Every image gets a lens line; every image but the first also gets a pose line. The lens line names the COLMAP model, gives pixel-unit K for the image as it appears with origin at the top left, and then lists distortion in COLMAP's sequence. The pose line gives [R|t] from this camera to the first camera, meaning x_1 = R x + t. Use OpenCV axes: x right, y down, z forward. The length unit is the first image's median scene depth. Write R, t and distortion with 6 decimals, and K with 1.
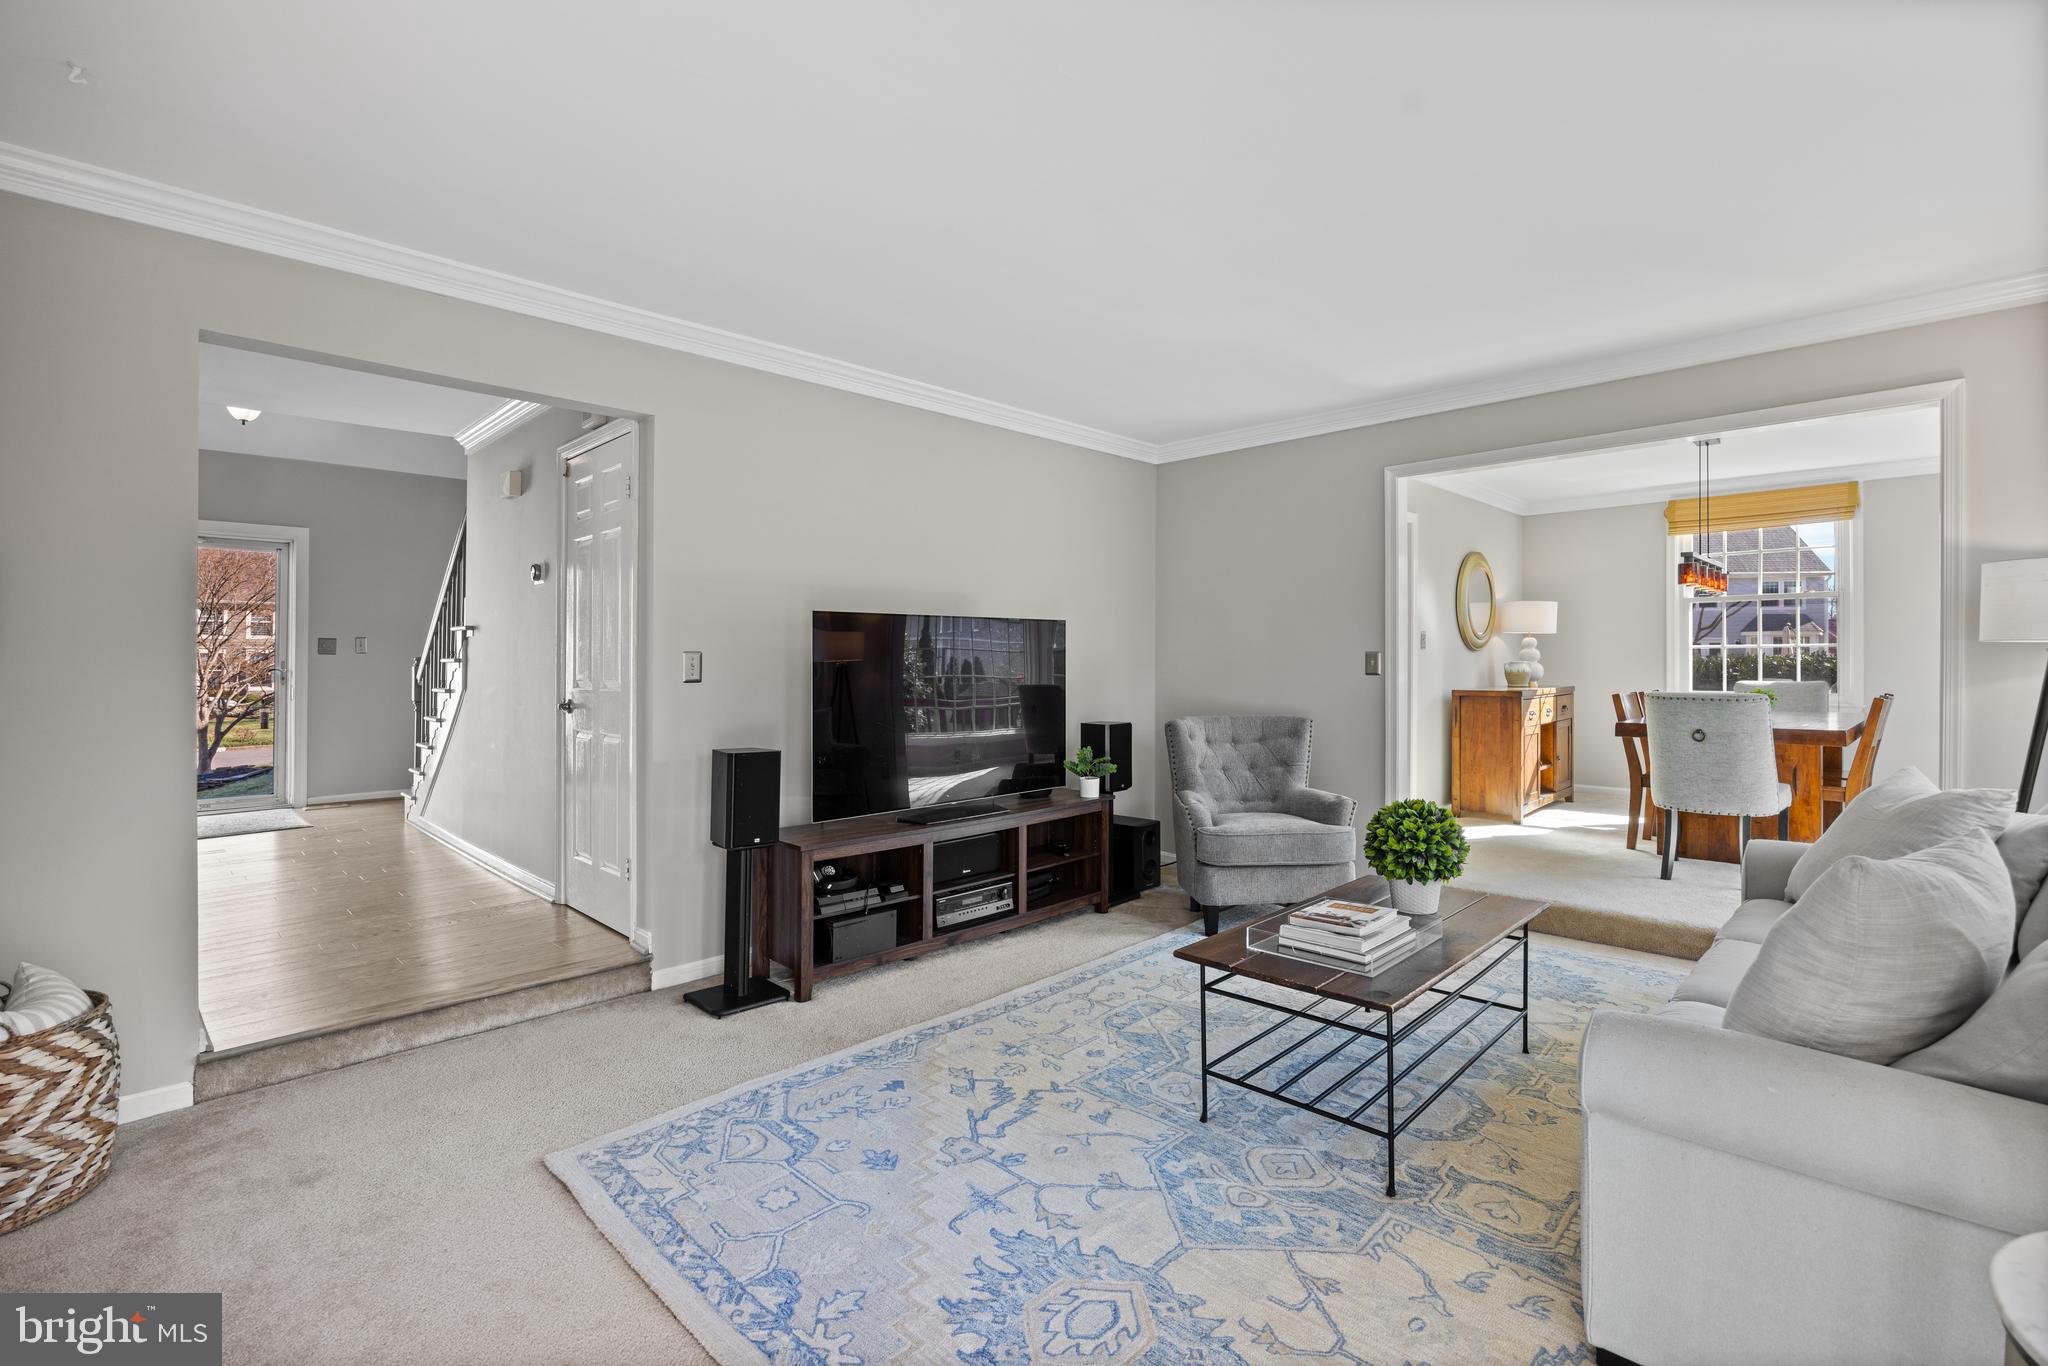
lens RADIAL K [[935.8, 0, 1023.1], [0, 935.8, 647.4], [0, 0, 1]] dist [-0.002650, 0.000107]
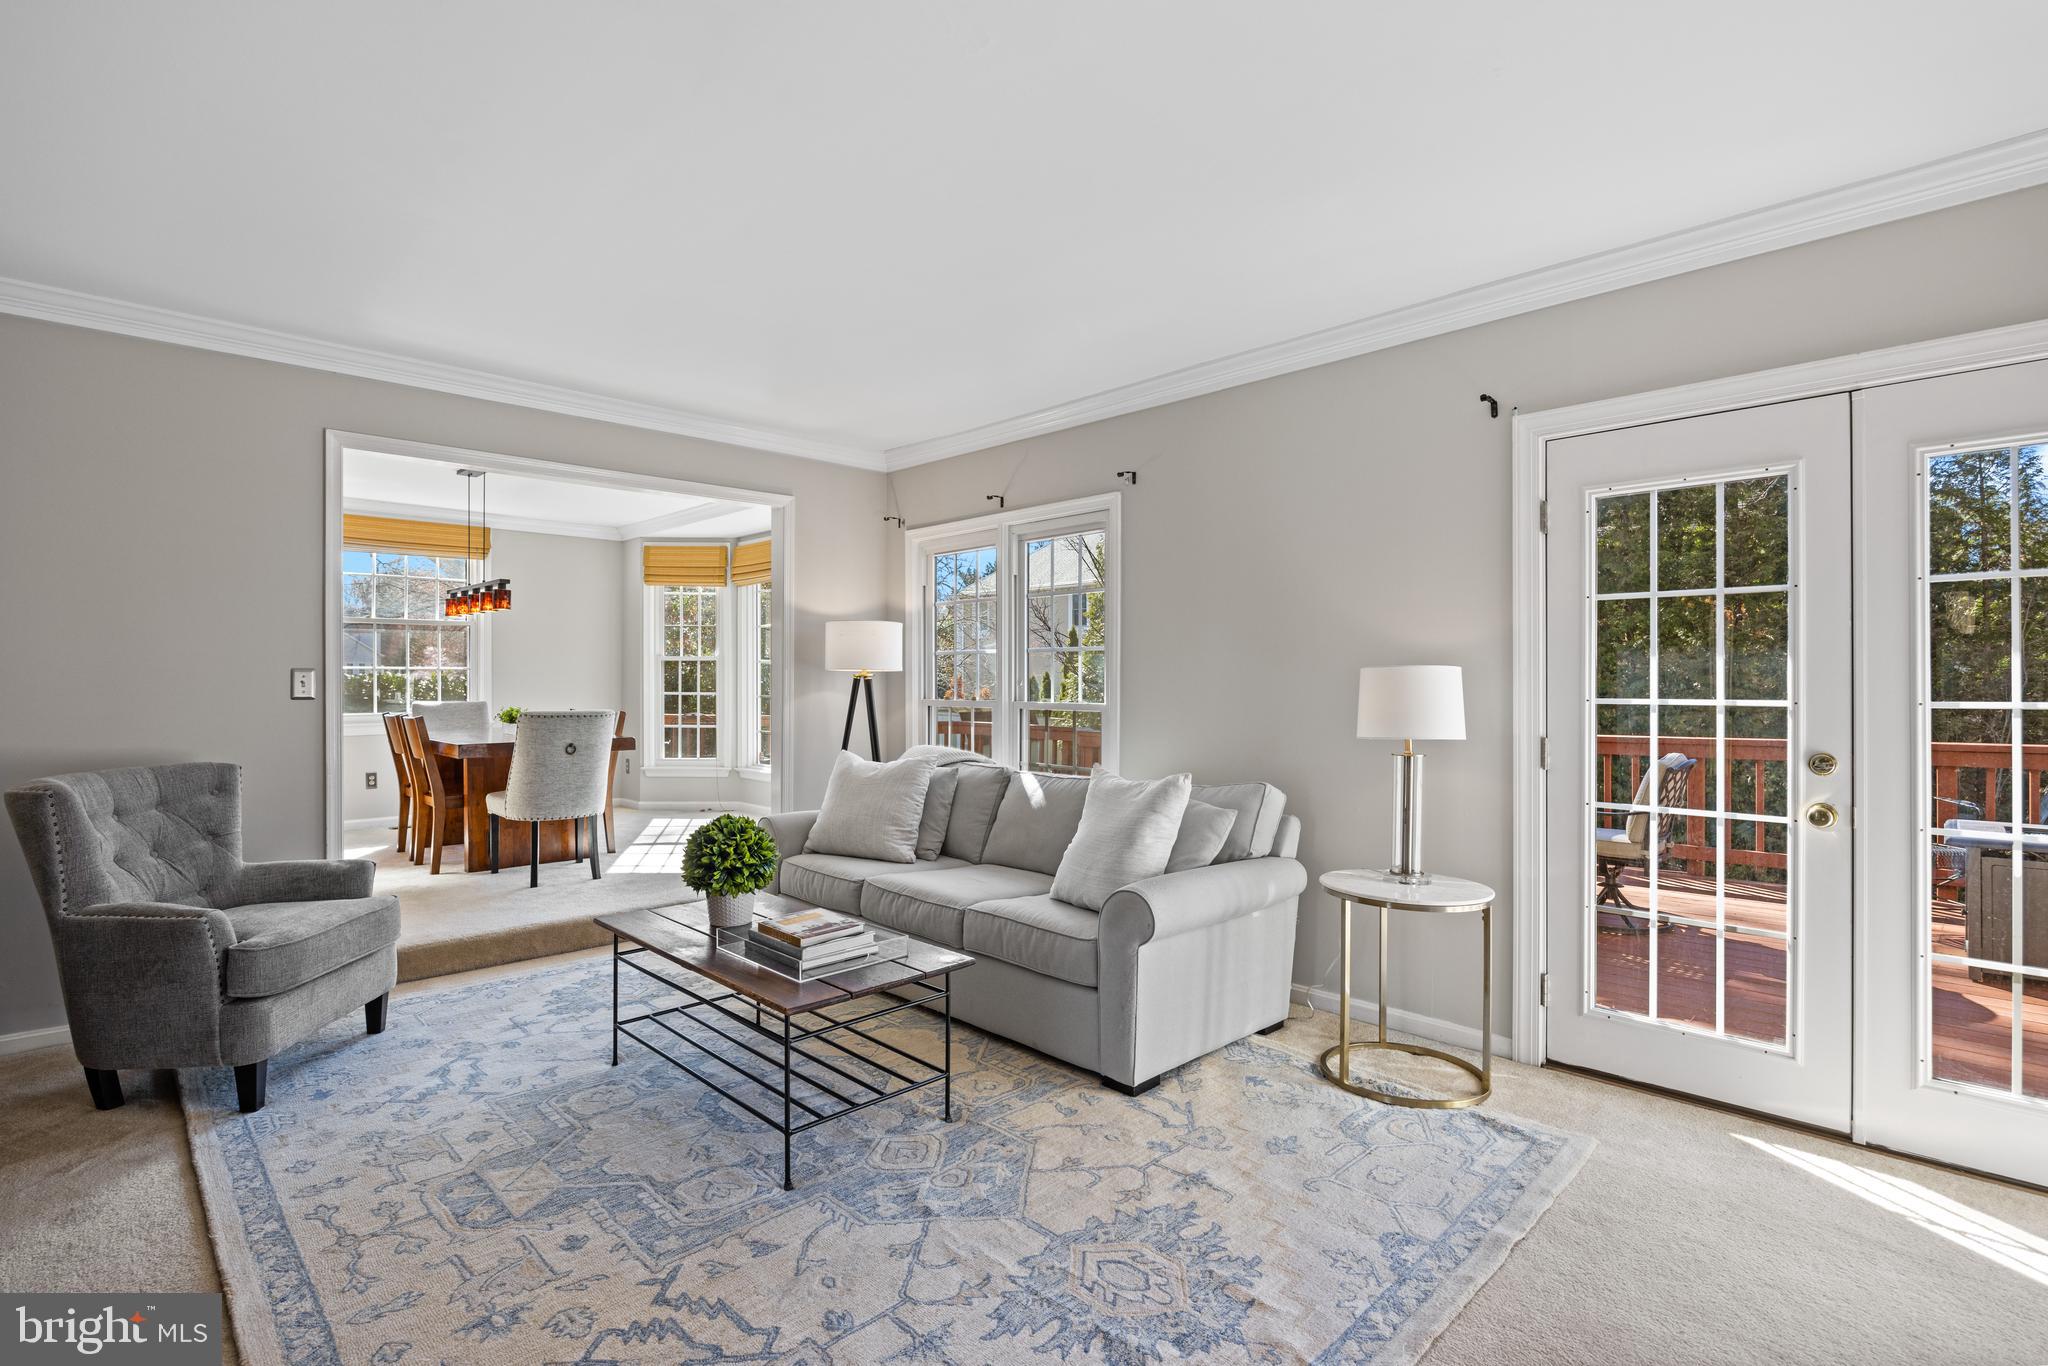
lens RADIAL K [[967.3, 0, 1024.0], [0, 967.3, 683.0], [0, 0, 1]] dist [-0.000617, -0.000458]
pose [[0.015509, 0.001810, 0.999878, -0.606416], [-0.019123, 0.999816, -0.001513, 0.009304], [-0.999697, -0.019098, 0.015541, 0.624087]]
